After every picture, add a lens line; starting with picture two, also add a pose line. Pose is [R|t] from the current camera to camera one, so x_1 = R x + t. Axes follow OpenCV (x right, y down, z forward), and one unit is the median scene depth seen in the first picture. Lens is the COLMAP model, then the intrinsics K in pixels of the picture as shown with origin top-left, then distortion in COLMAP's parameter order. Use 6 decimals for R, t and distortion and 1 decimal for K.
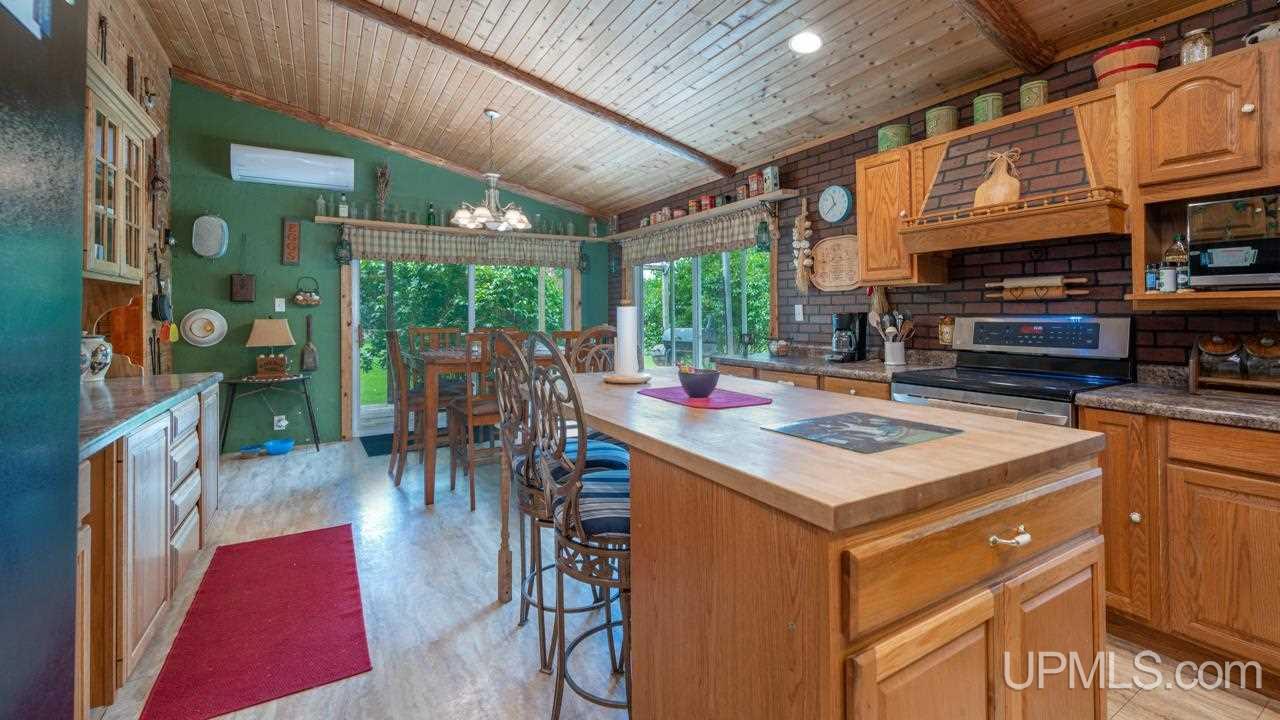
lens RADIAL K [[529.8, 0, 668.2], [0, 529.8, 308.2], [0, 0, 1]] dist [-0.010726, 0.001630]
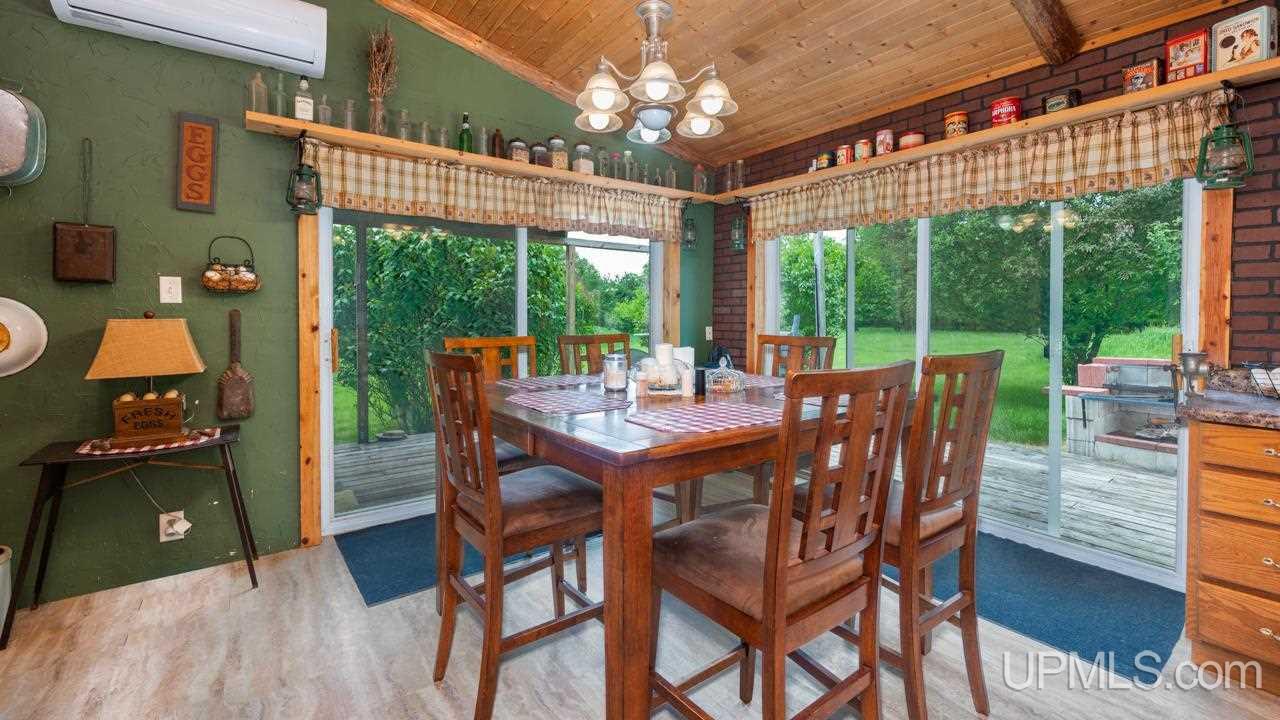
lens RADIAL K [[529.8, 0, 667.7], [0, 529.8, 315.7], [0, 0, 1]] dist [-0.010726, 0.001630]
pose [[0.996071, 0.004927, 0.088422, -0.300488], [-0.006220, 0.999878, 0.014349, 0.007678], [-0.088341, -0.014843, 0.995980, 0.444588]]
